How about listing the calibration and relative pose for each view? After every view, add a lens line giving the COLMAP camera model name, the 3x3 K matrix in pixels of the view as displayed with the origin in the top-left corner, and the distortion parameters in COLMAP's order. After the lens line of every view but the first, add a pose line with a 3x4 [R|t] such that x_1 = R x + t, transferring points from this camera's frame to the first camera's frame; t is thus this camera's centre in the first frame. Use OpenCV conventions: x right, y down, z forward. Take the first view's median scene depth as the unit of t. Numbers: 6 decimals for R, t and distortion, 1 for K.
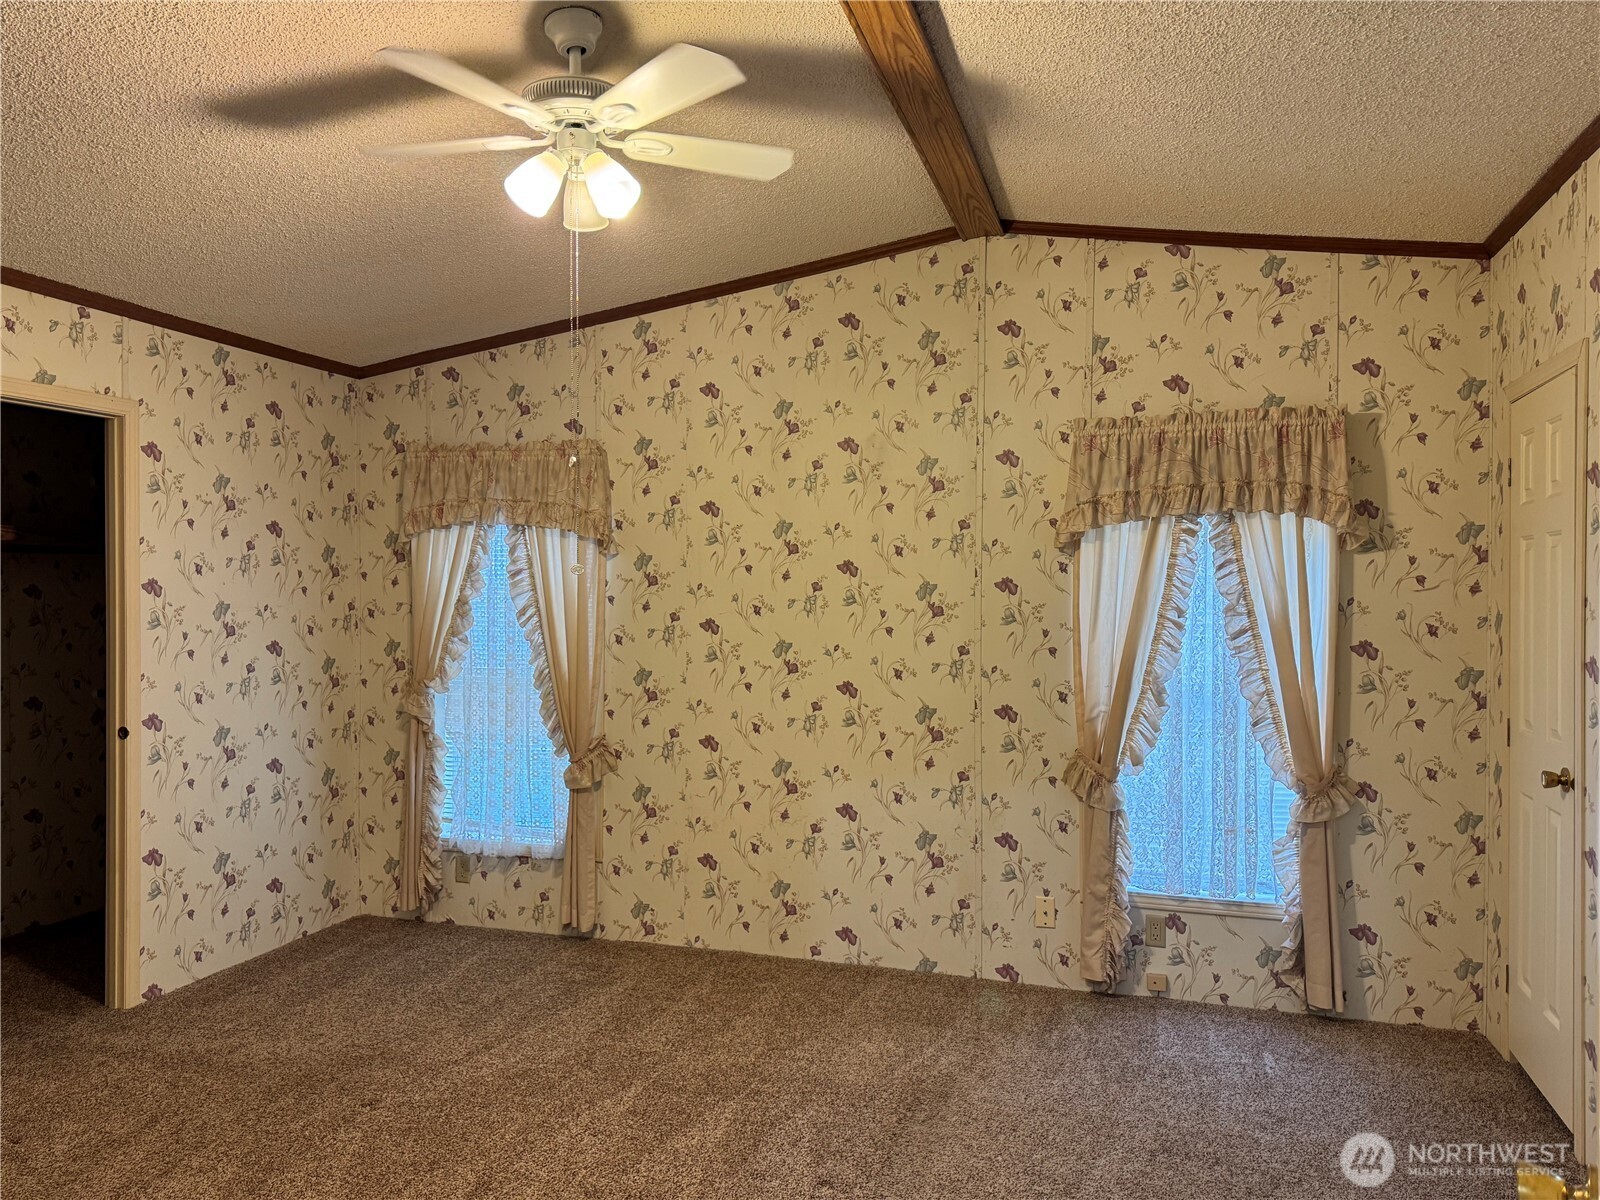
lens RADIAL K [[1117.6, 0, 802.7], [0, 1117.6, 597.3], [0, 0, 1]] dist [0.080891, -0.100593]
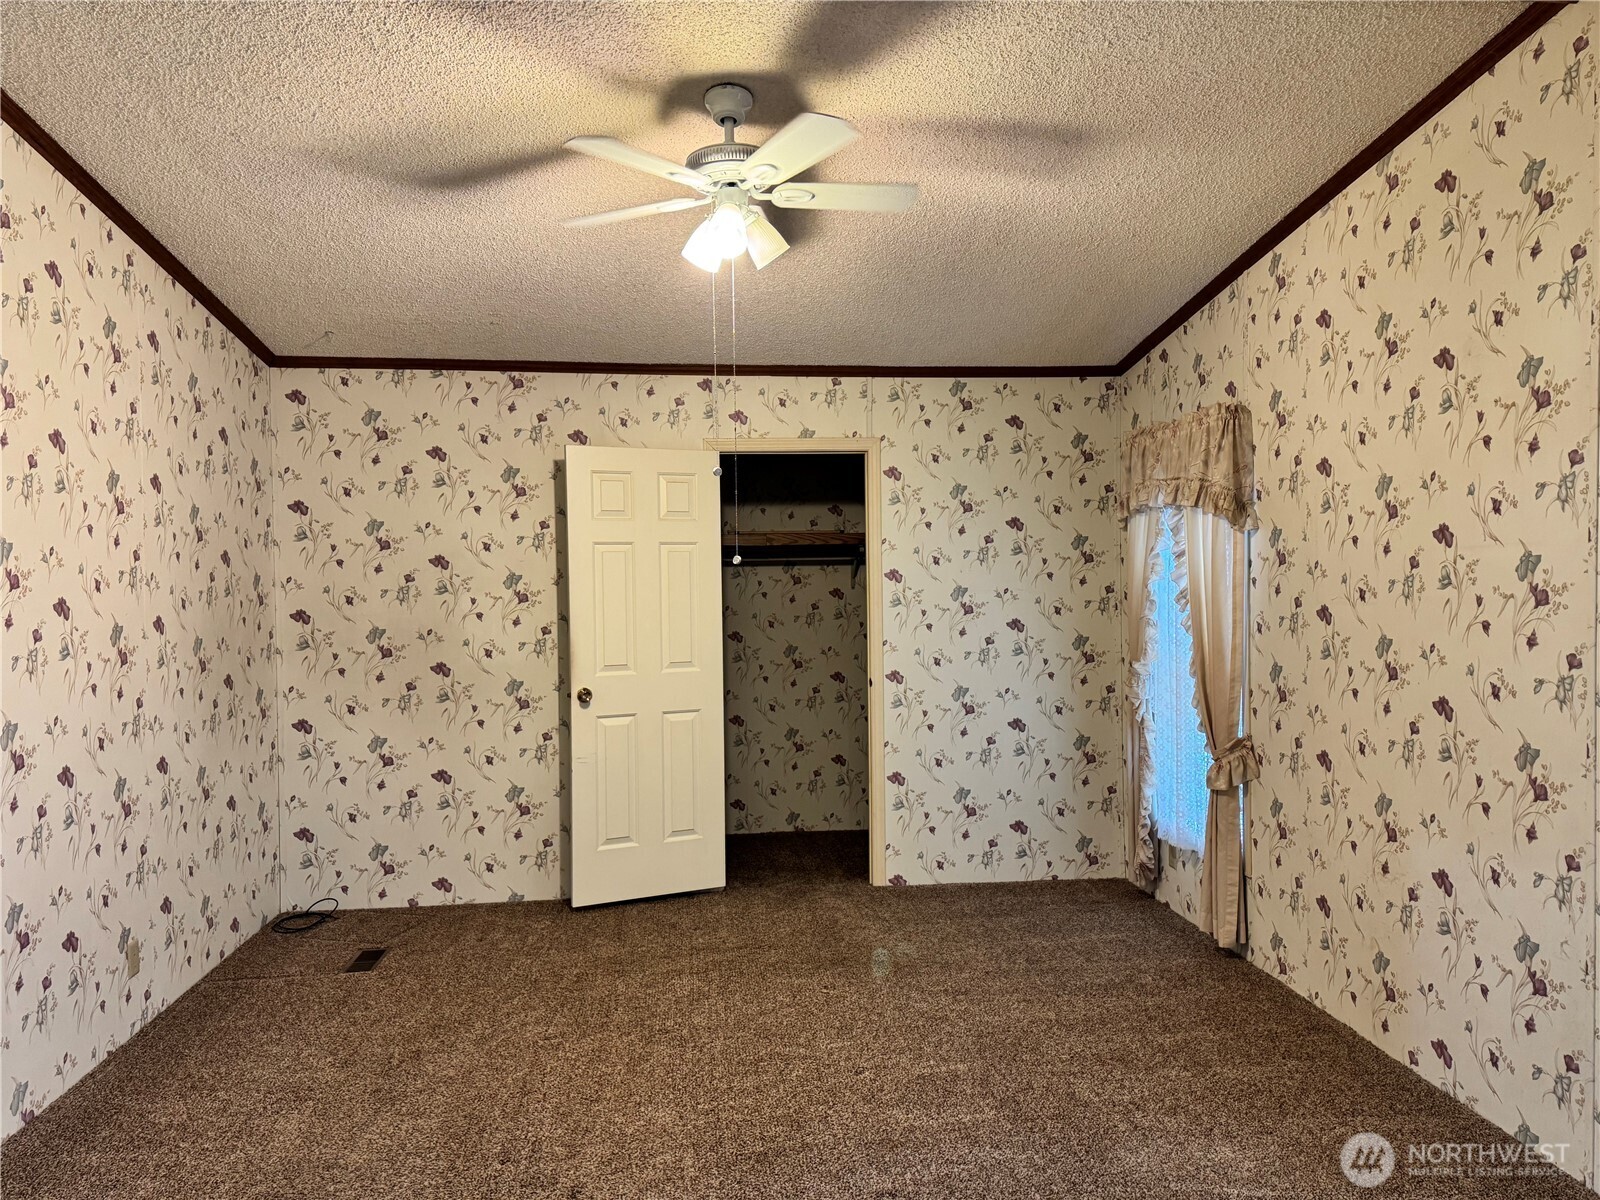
lens RADIAL K [[1117.6, 0, 797.0], [0, 1117.6, 592.6], [0, 0, 1]] dist [0.080891, -0.100593]
pose [[0.389863, 0.002365, -0.920870, 0.523040], [0.009726, 0.999930, 0.006686, 0.001130], [0.920822, -0.011563, 0.389813, 0.339752]]
